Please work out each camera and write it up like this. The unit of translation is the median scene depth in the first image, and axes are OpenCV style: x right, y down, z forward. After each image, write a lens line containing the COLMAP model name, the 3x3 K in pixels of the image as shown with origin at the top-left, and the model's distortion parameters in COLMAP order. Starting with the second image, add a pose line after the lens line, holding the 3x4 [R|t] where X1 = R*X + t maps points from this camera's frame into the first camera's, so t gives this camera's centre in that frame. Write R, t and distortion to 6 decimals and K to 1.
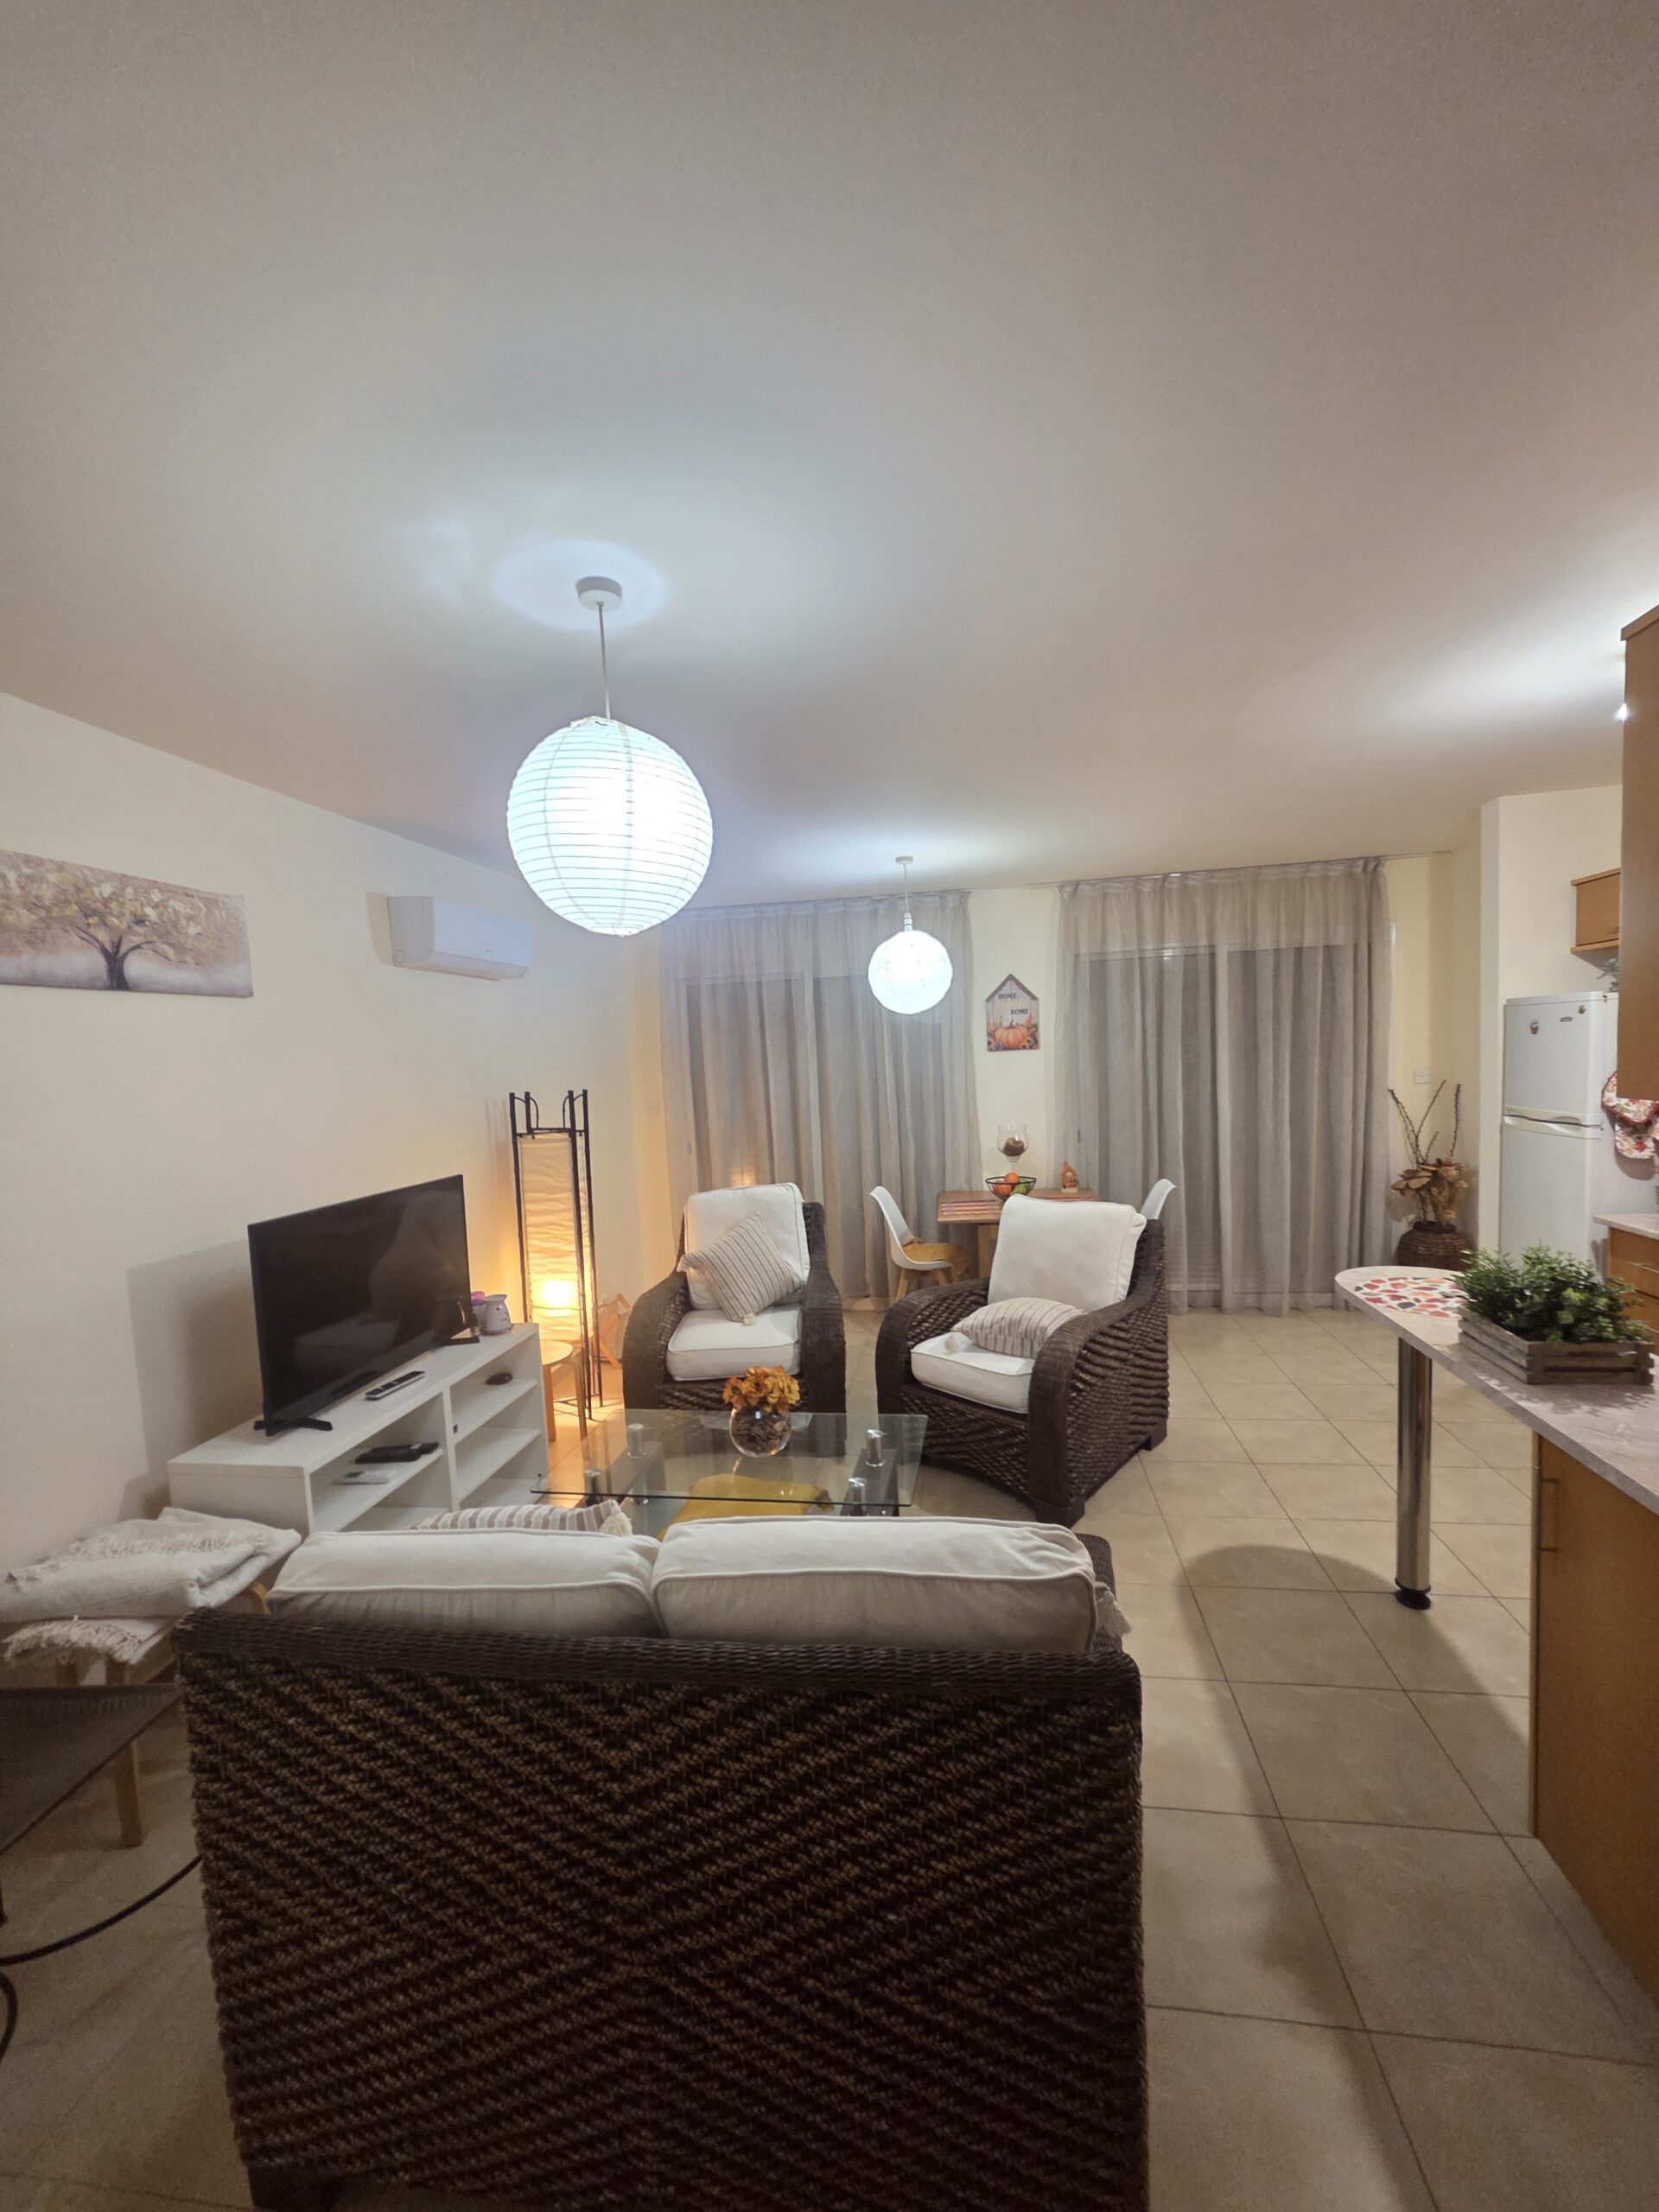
lens RADIAL K [[904.6, 0, 840.4], [0, 904.6, 1114.3], [0, 0, 1]] dist [0.001668, 0.000723]
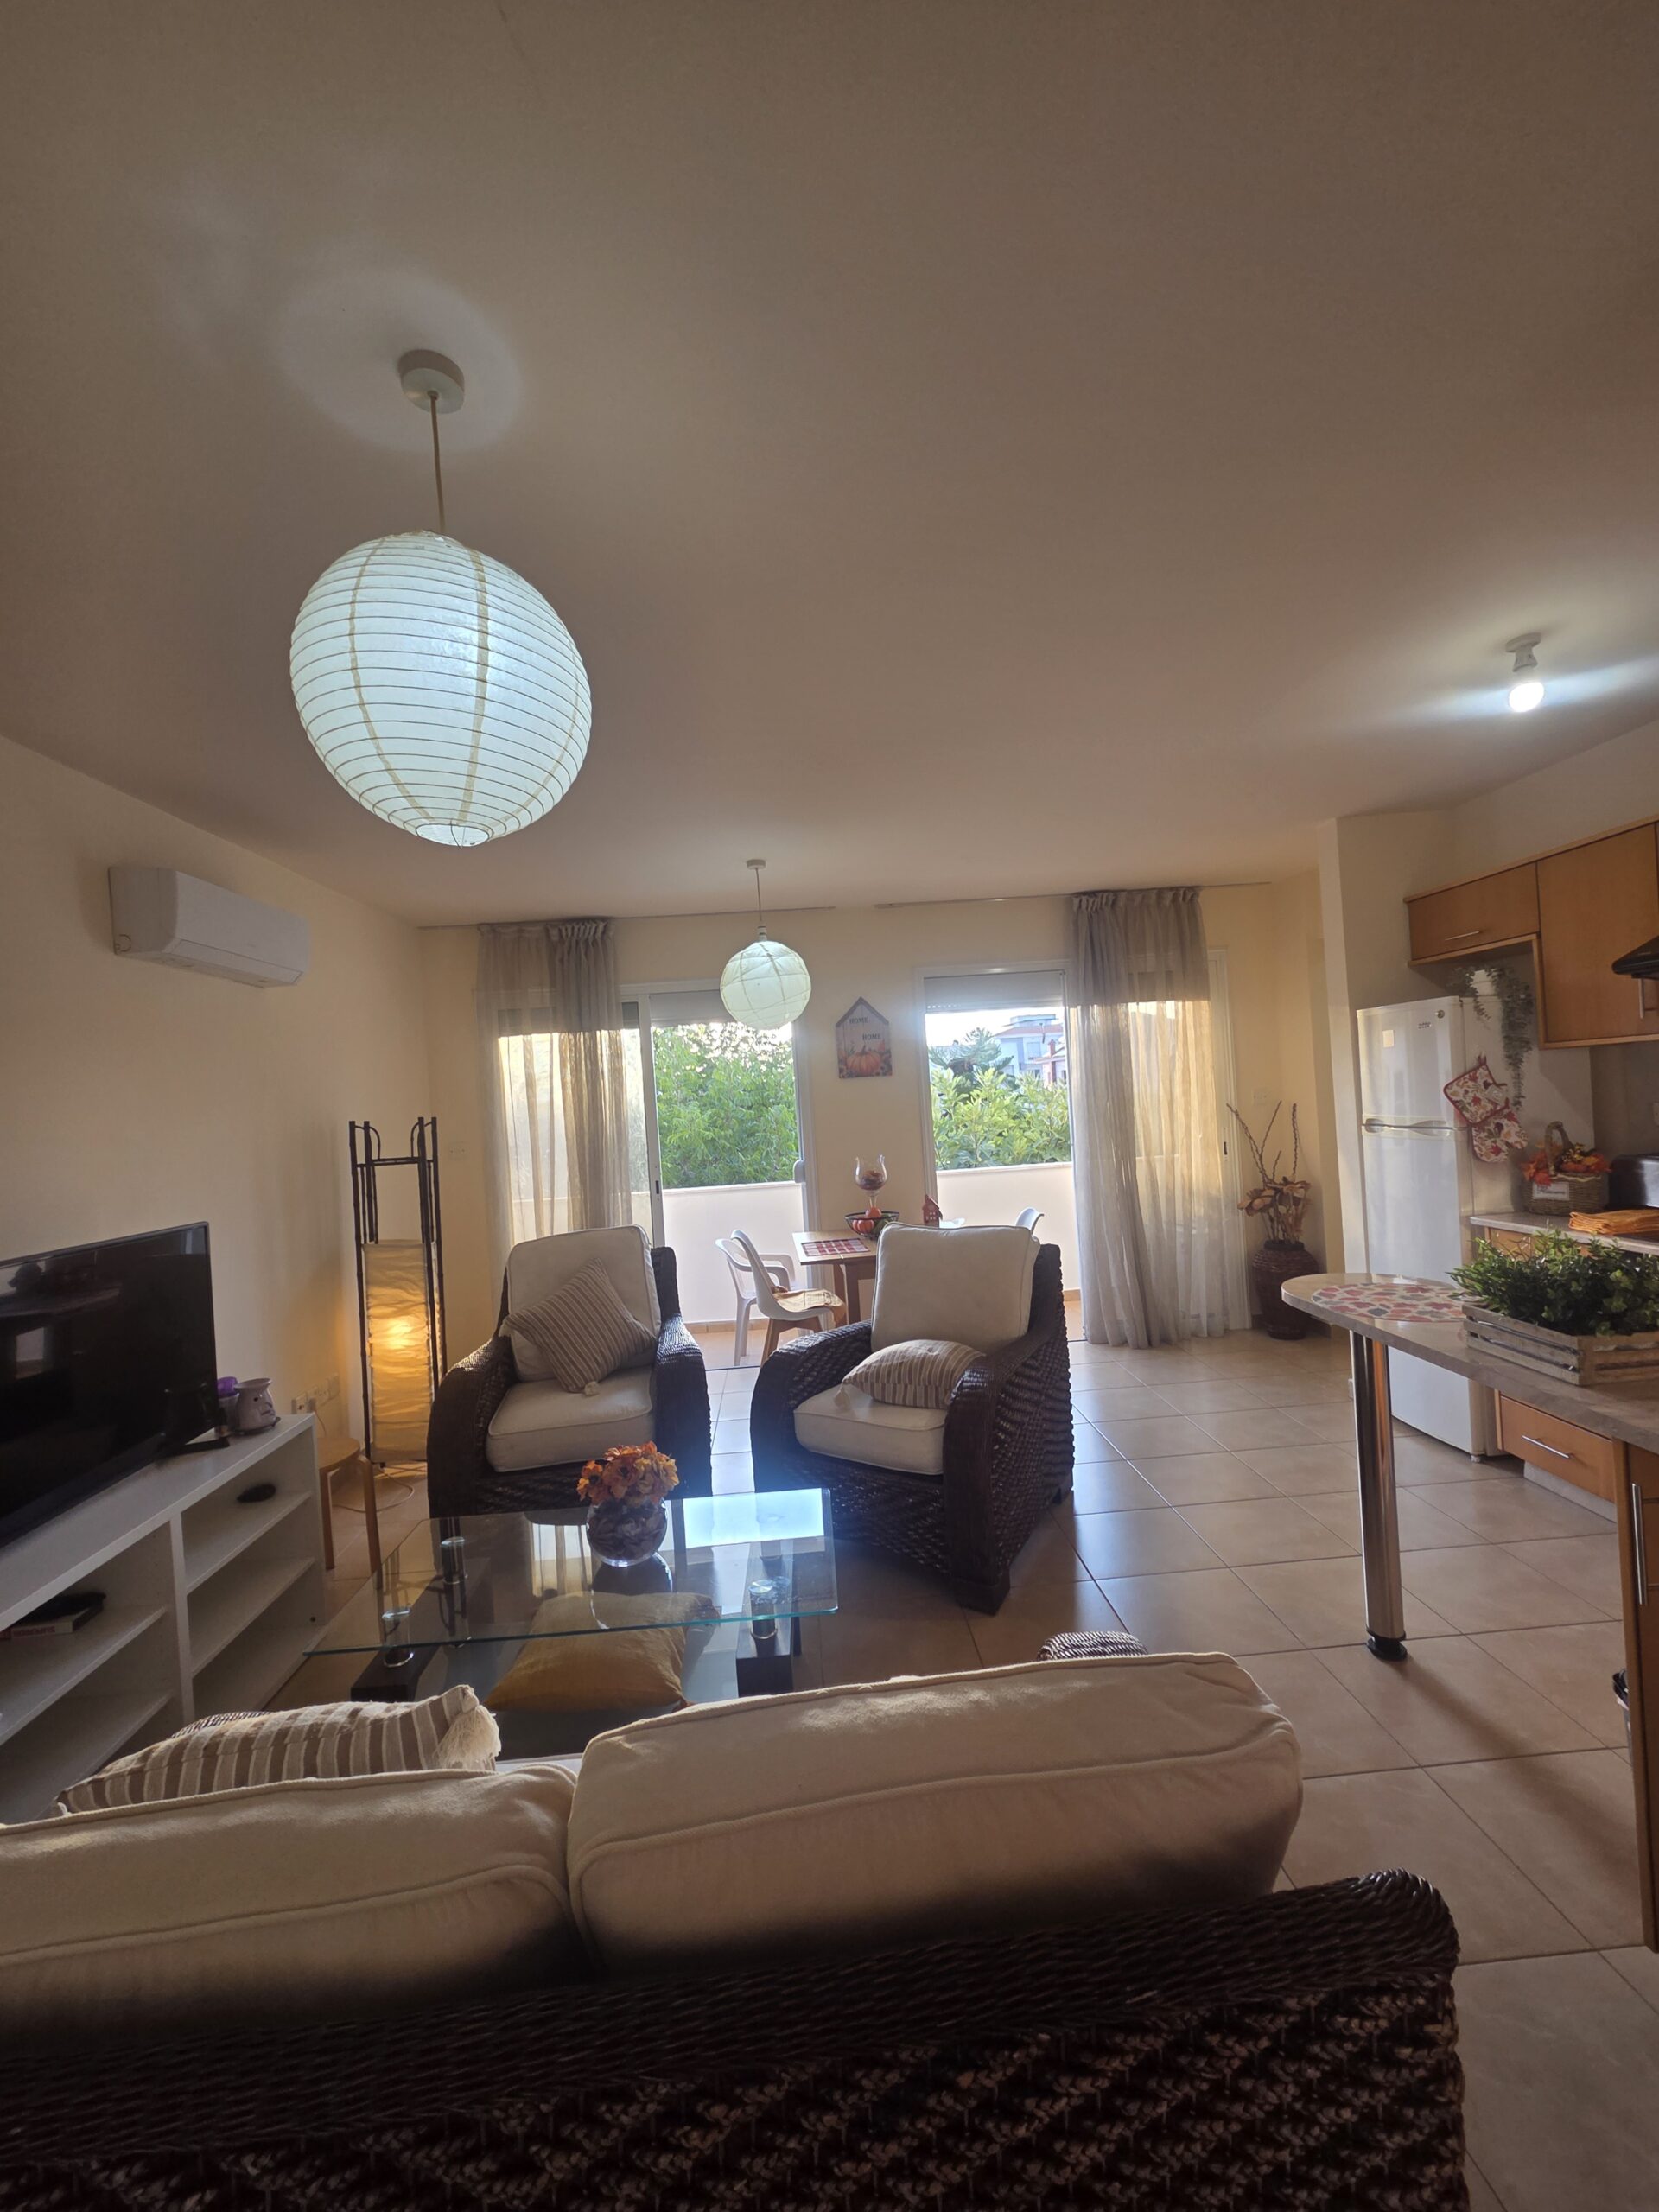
lens RADIAL K [[917.4, 0, 830.9], [0, 917.4, 1100.6], [0, 0, 1]] dist [0.001974, 0.001243]
pose [[0.980419, -0.013880, 0.196434, -0.065323], [0.028627, 0.996962, -0.072438, 0.042281], [-0.194832, 0.076643, 0.977838, 0.160865]]
